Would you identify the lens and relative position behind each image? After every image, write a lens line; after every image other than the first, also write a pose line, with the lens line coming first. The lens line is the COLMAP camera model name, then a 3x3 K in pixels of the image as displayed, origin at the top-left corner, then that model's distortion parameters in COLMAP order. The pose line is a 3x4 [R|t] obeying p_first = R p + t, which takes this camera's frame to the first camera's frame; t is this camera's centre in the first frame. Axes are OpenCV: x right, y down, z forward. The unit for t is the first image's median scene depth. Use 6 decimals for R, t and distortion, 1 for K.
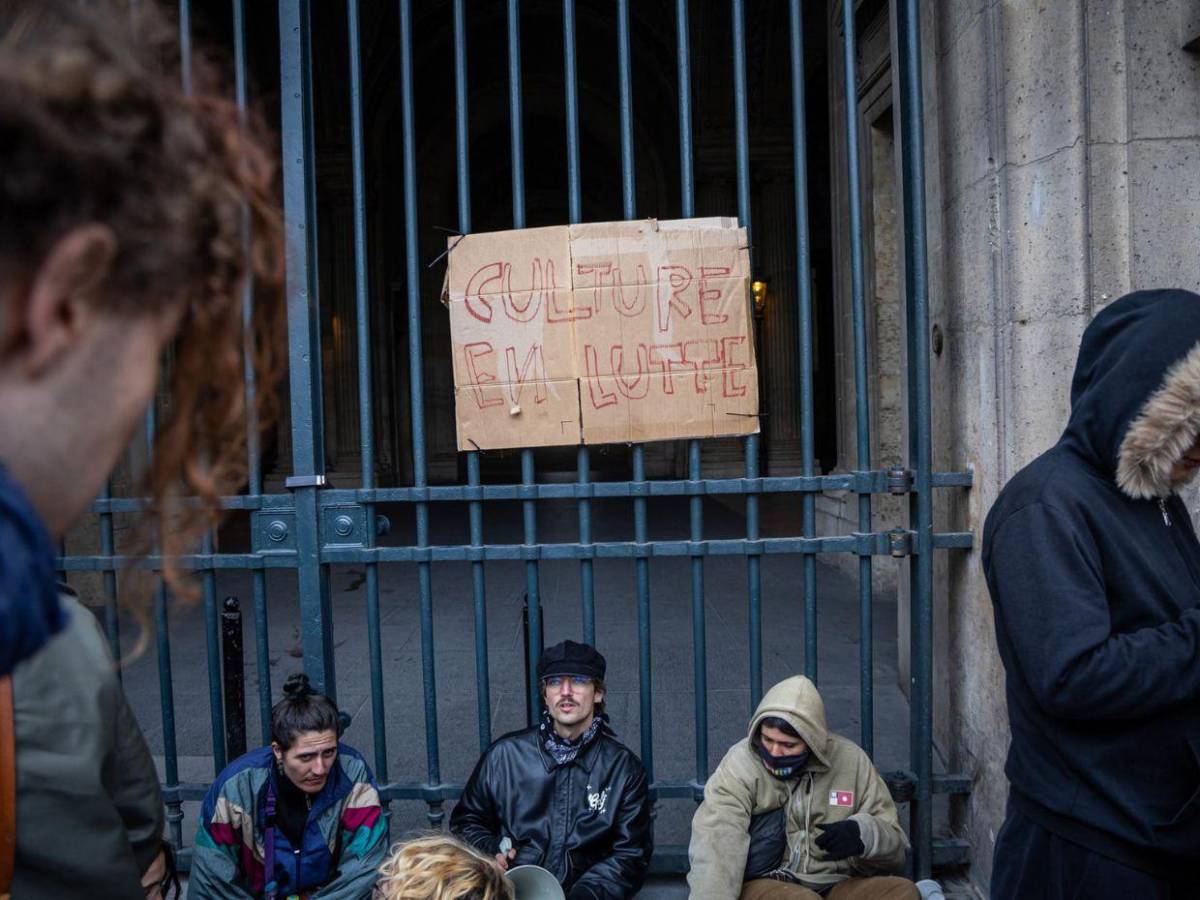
lens RADIAL K [[932.4, 0, 611.1], [0, 932.4, 454.3], [0, 0, 1]] dist [-0.100215, 0.071252]
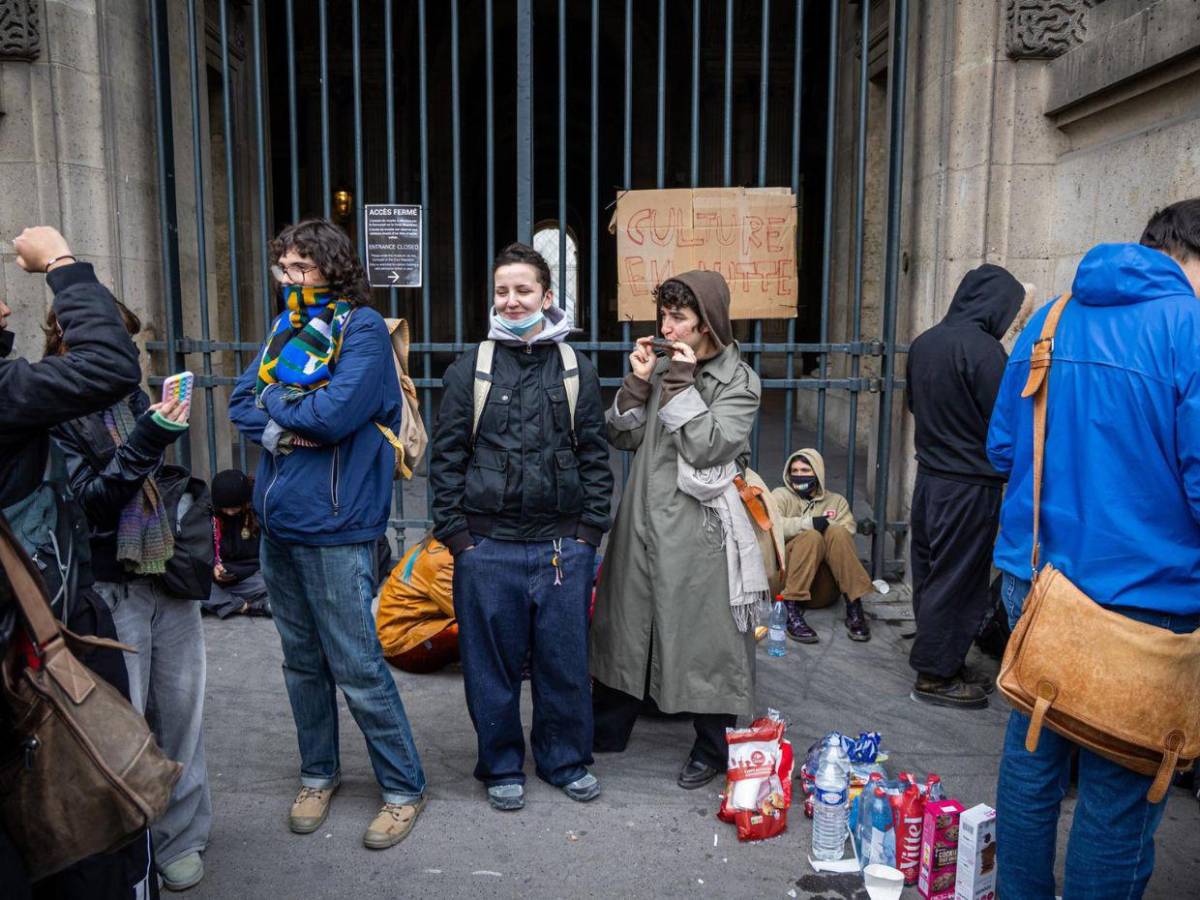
lens RADIAL K [[932.4, 0, 611.1], [0, 932.4, 454.3], [0, 0, 1]] dist [-0.100215, 0.071252]
pose [[0.999030, 0.030301, 0.031948, -0.229319], [-0.033777, 0.992842, 0.114561, 0.044346], [-0.028248, -0.115528, 0.992902, -0.714003]]
